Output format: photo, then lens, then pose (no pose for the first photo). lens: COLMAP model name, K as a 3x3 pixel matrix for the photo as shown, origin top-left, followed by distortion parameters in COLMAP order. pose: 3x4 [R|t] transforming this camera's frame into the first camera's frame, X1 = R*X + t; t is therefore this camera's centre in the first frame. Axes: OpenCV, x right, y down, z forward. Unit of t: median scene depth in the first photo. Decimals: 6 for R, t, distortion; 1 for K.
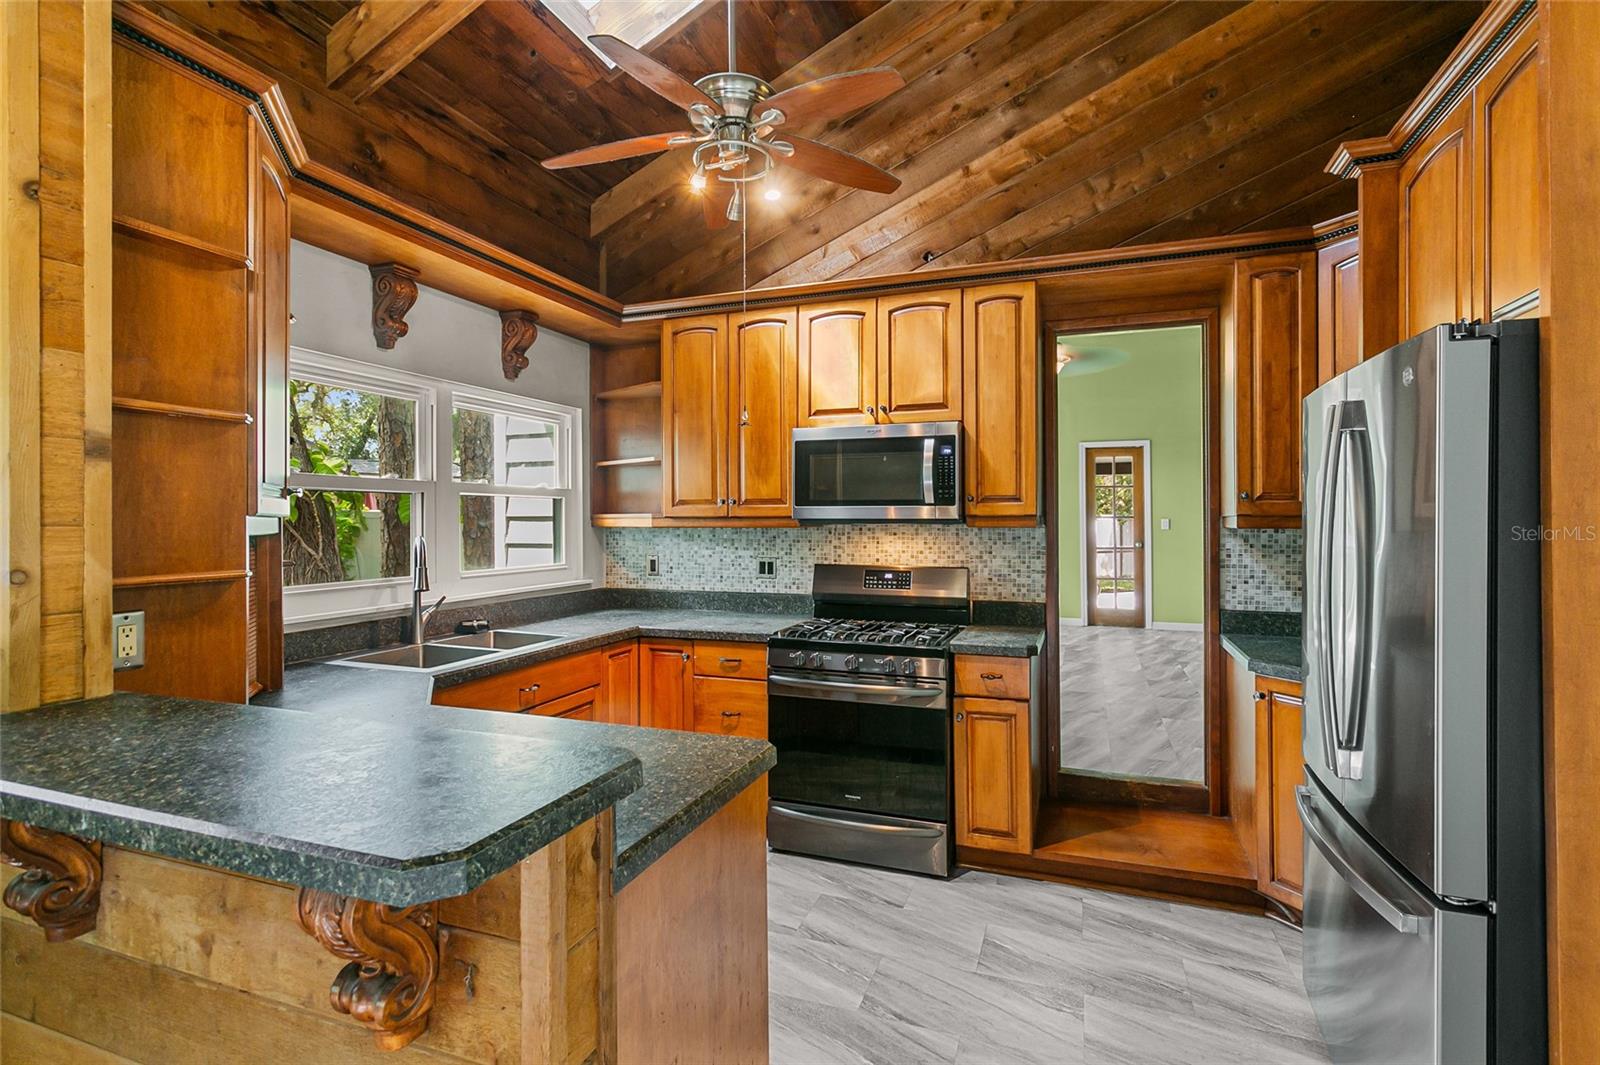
lens RADIAL K [[754.8, 0, 799.3], [0, 754.8, 525.1], [0, 0, 1]] dist [0.000778, 0.000609]
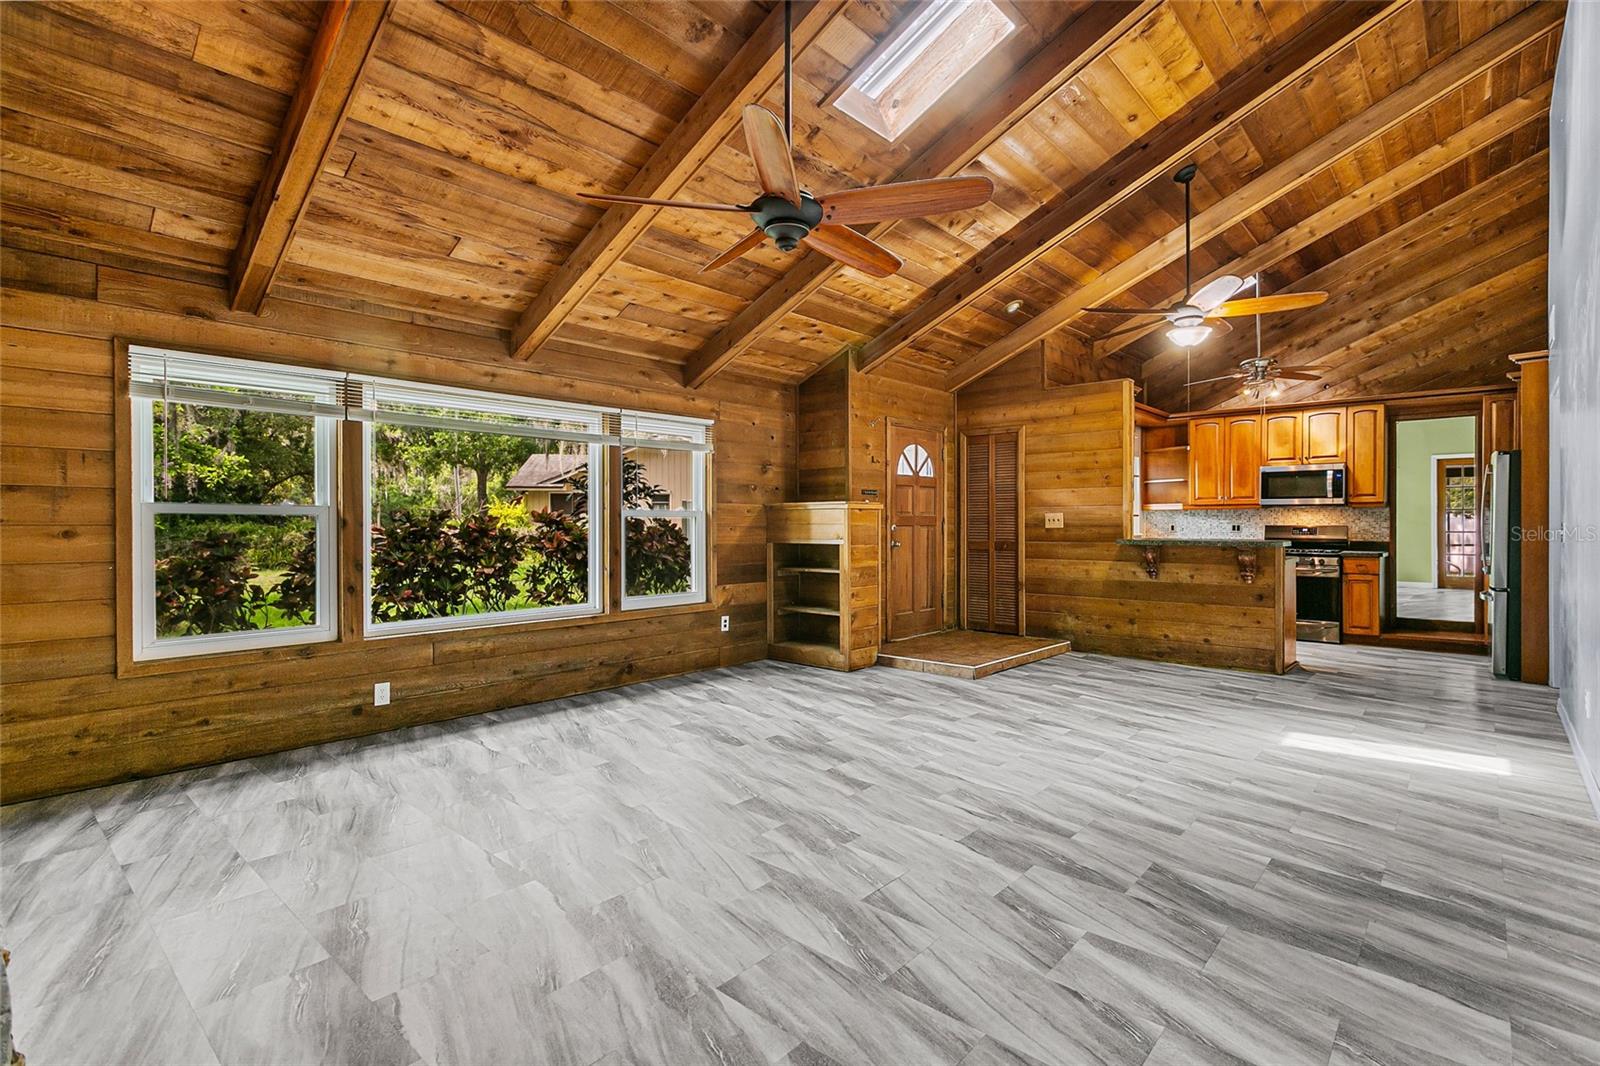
lens RADIAL K [[747.1, 0, 800.0], [0, 747.1, 533.0], [0, 0, 1]] dist [0.002255, 0.000339]
pose [[0.928462, 0.005030, -0.371393, -0.478112], [-0.002483, 0.999970, 0.007336, 0.067300], [0.371418, -0.005889, 0.928447, -1.729707]]
